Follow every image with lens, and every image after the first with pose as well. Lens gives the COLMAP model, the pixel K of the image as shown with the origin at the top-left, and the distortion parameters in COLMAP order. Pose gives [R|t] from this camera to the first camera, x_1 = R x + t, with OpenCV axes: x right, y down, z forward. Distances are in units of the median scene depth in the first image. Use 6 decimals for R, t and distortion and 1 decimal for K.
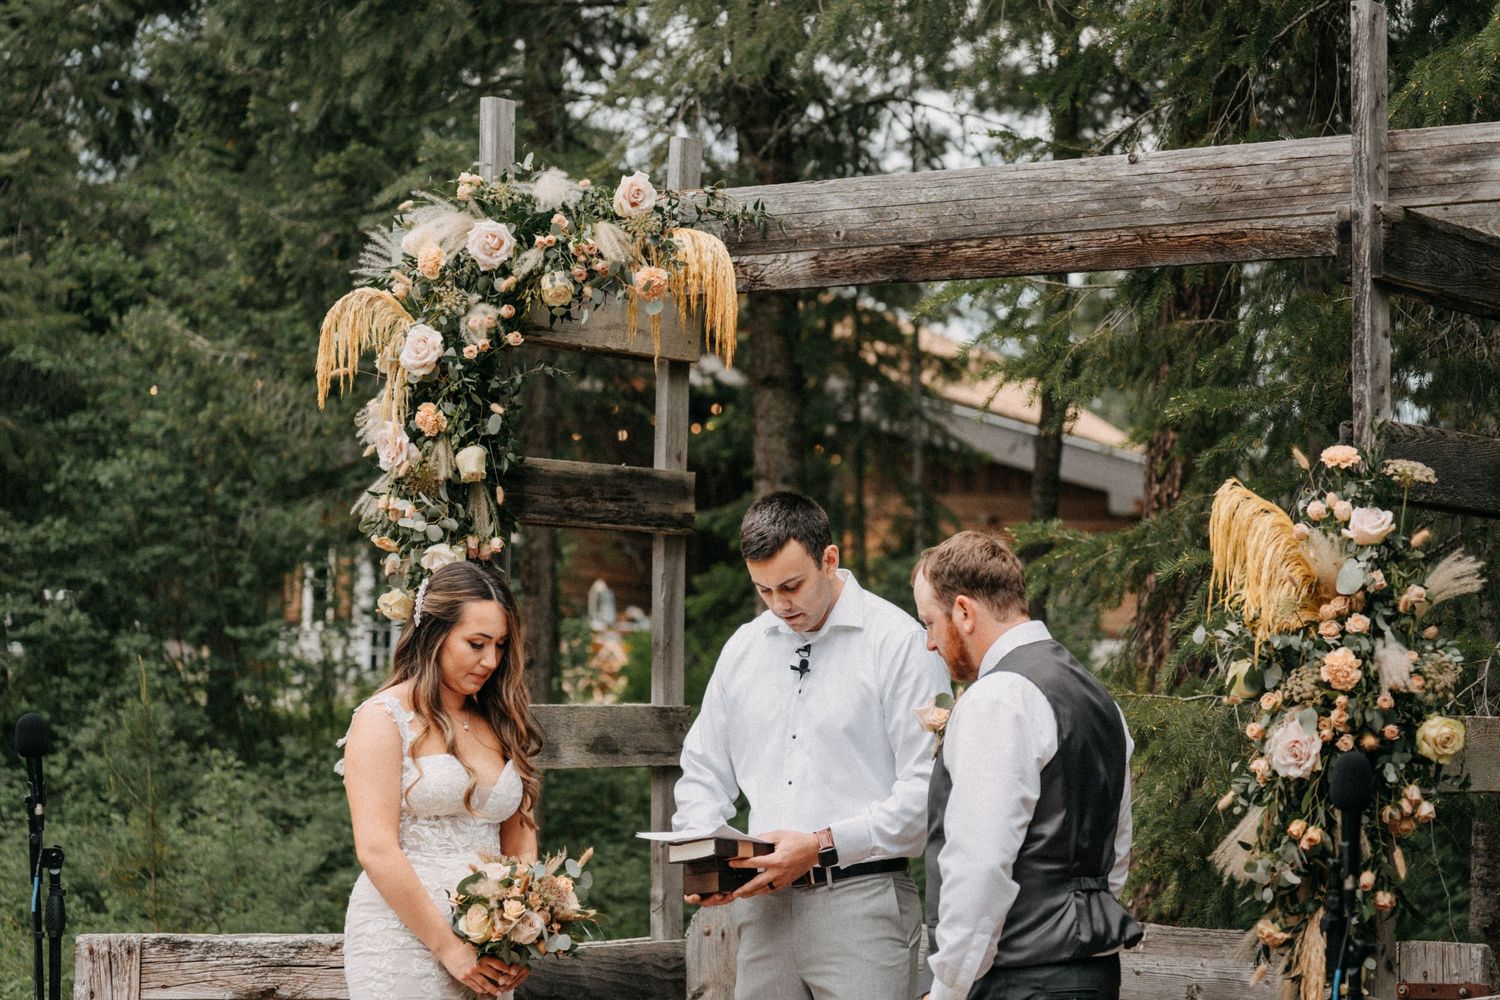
lens RADIAL K [[3157.8, 0, 749.4], [0, 3157.8, 496.4], [0, 0, 1]] dist [0.082840, 0.000000]
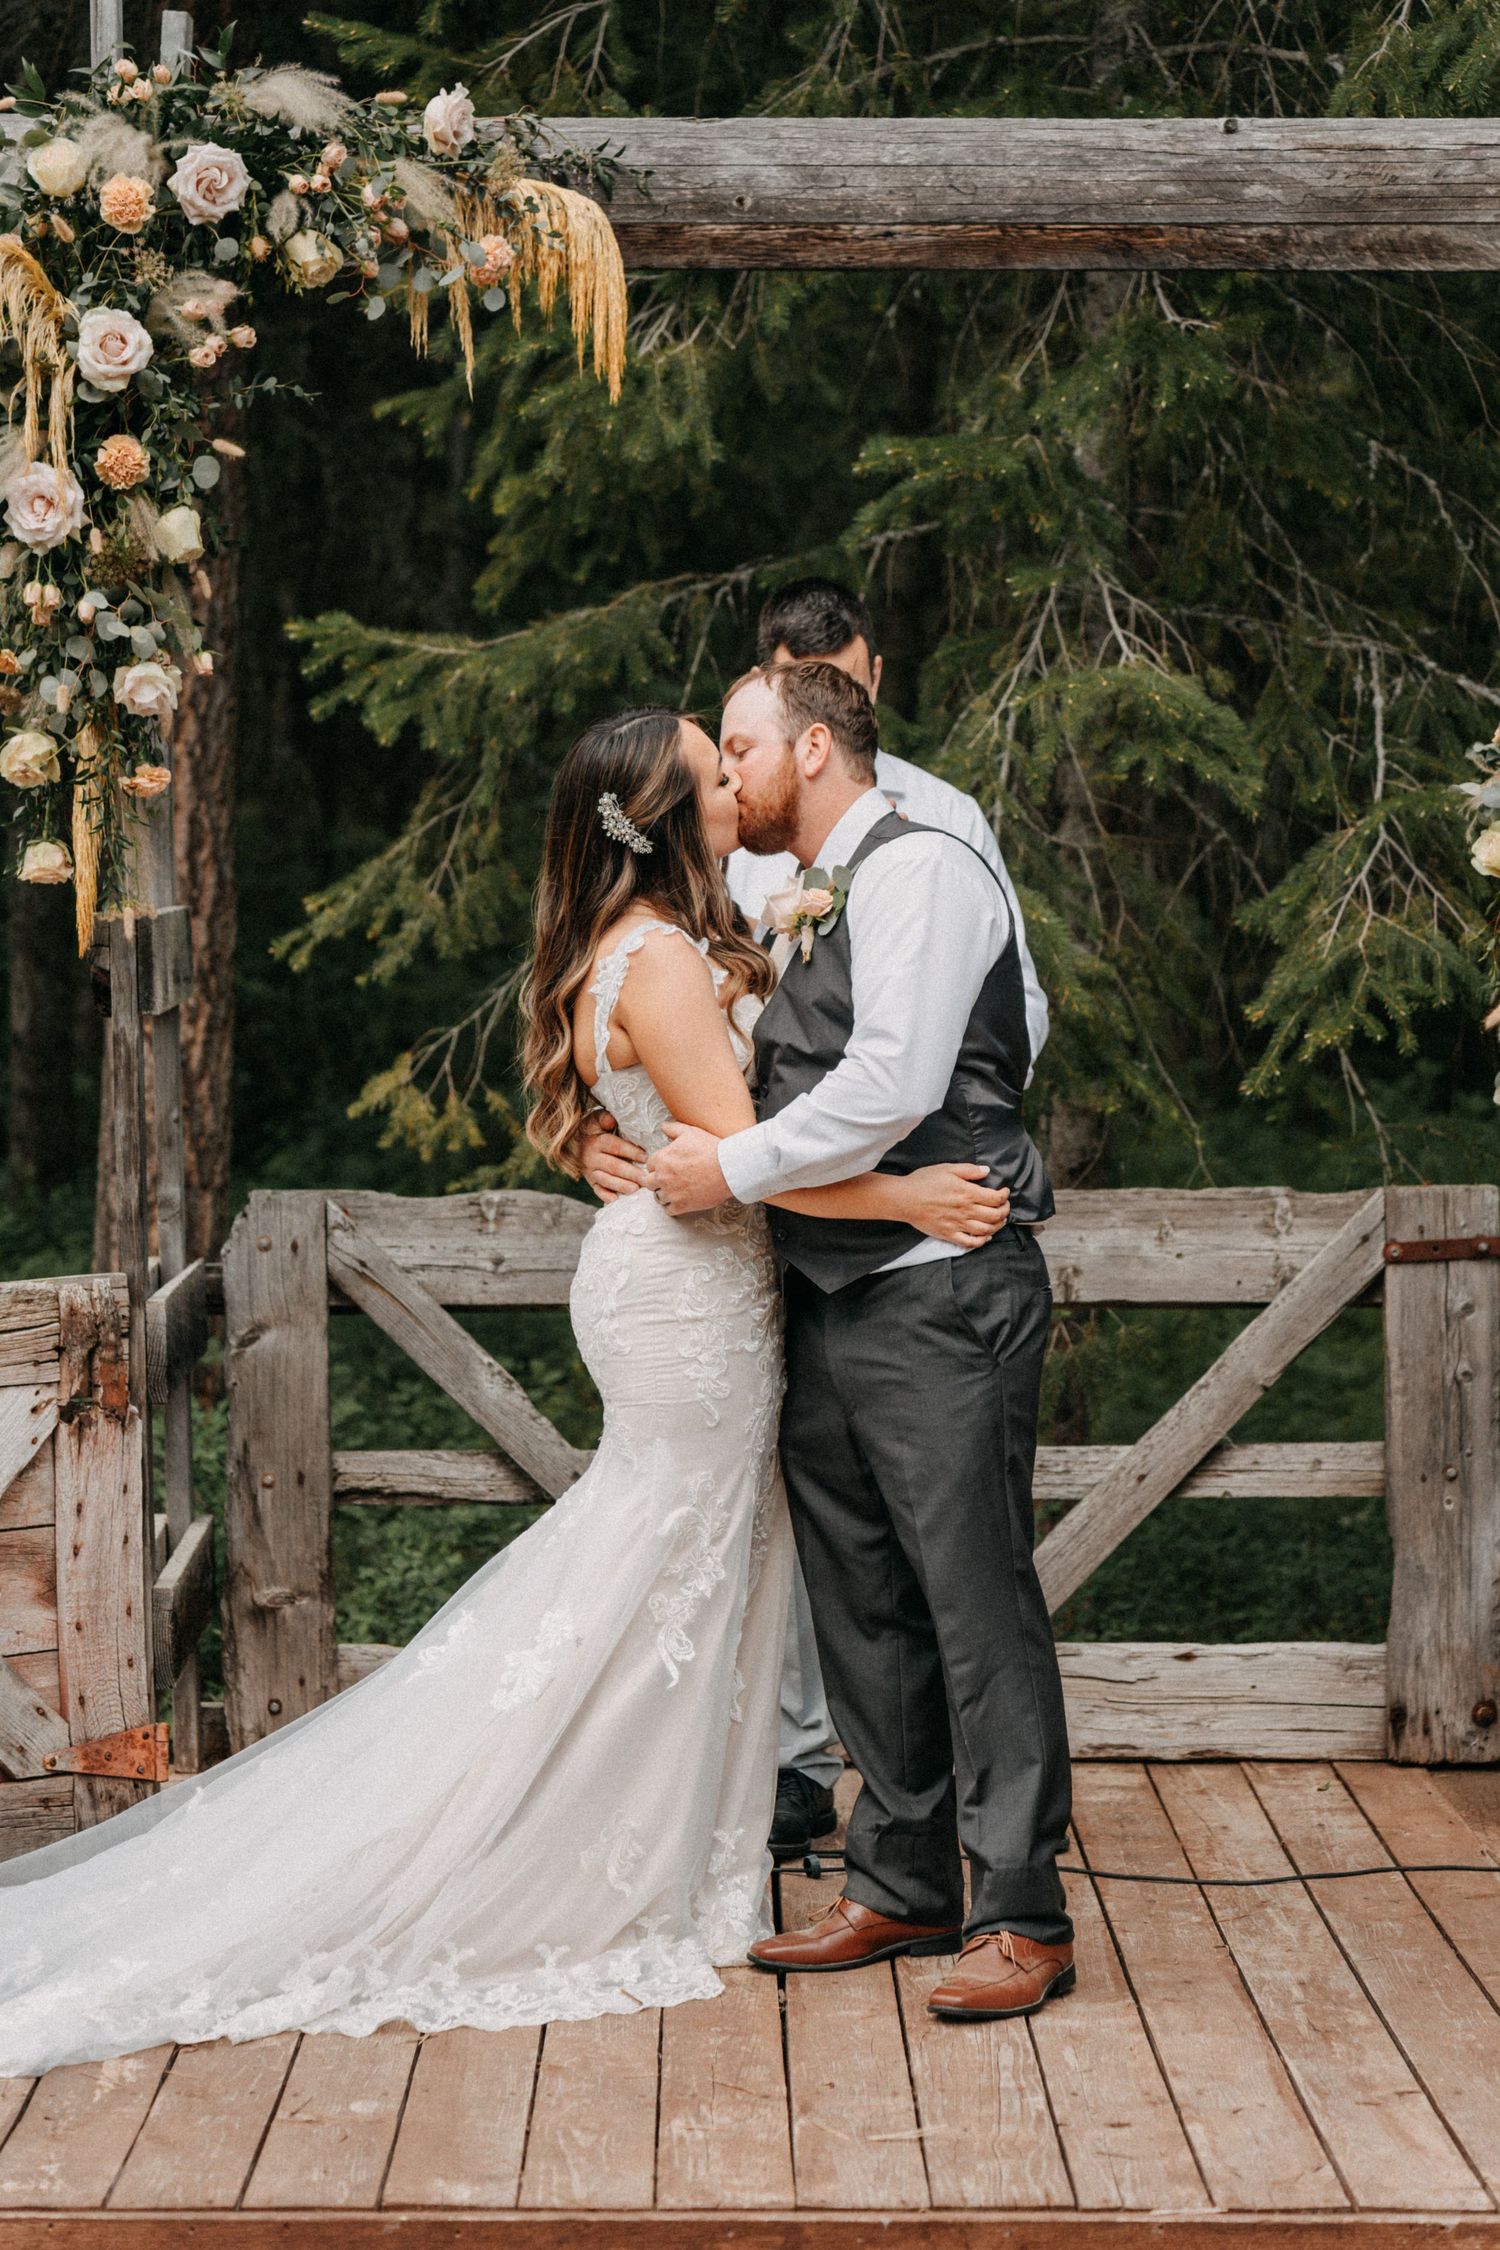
lens RADIAL K [[4736.6, 0, 748.0], [0, 4736.6, 1130.1], [0, 0, 1]] dist [0.082840, 0.000000]
pose [[0.824368, -0.053606, 0.563511, -0.553480], [-0.017000, 0.992712, 0.119306, -0.007560], [-0.565799, -0.107932, 0.817448, 0.150512]]
